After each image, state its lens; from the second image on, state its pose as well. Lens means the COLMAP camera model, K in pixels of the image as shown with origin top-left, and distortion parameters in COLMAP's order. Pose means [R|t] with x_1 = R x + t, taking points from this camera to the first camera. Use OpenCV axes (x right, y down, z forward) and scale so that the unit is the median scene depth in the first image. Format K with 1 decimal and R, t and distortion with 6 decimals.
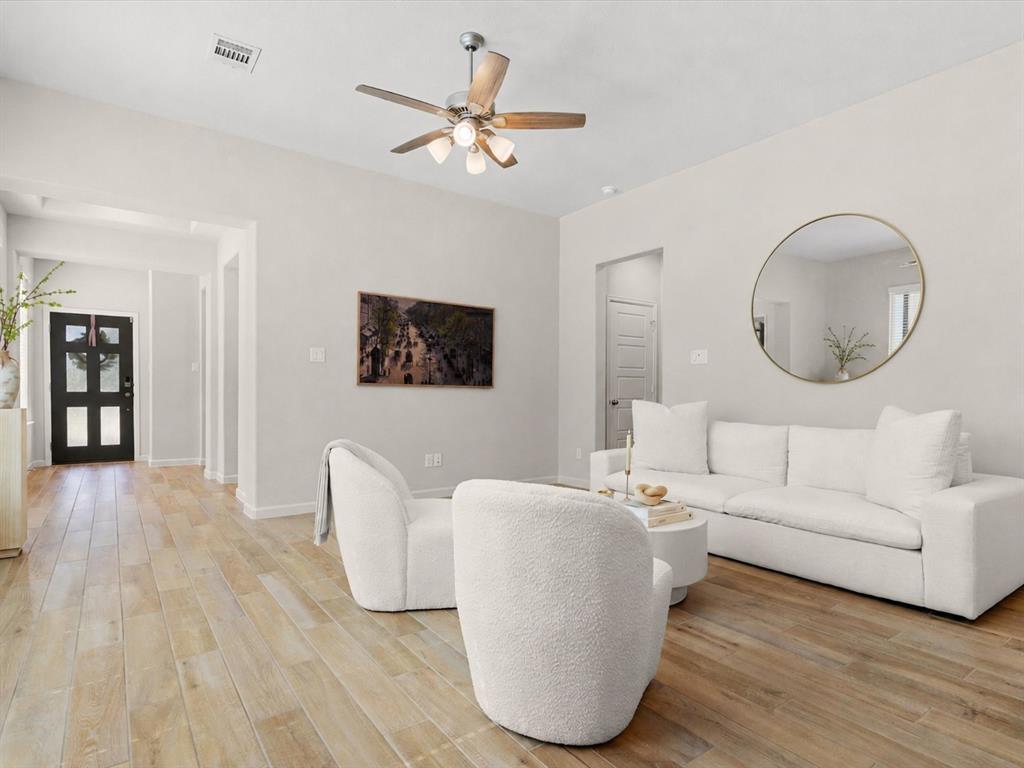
lens RADIAL K [[550.6, 0, 507.9], [0, 550.6, 391.0], [0, 0, 1]] dist [-0.002916, 0.006386]
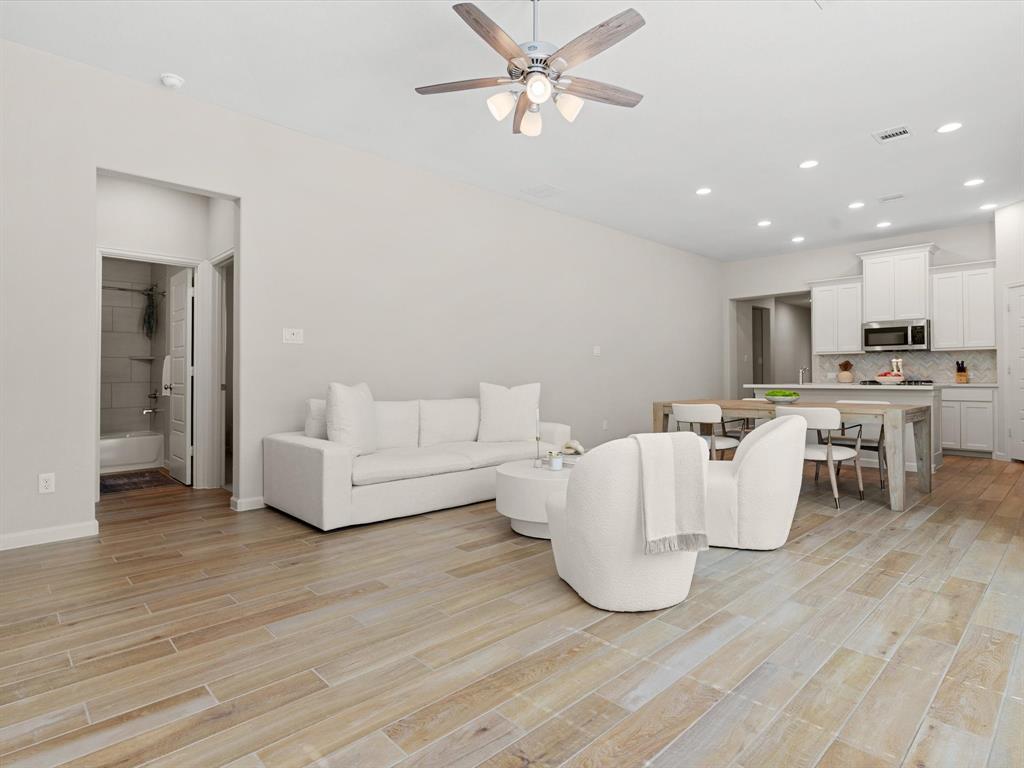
lens RADIAL K [[550.6, 0, 509.4], [0, 550.6, 378.5], [0, 0, 1]] dist [-0.002916, 0.006386]
pose [[-0.131824, -0.011017, 0.991212, -1.397346], [-0.002305, 0.999939, 0.010808, -0.003776], [-0.991270, -0.000860, -0.131842, 1.705264]]
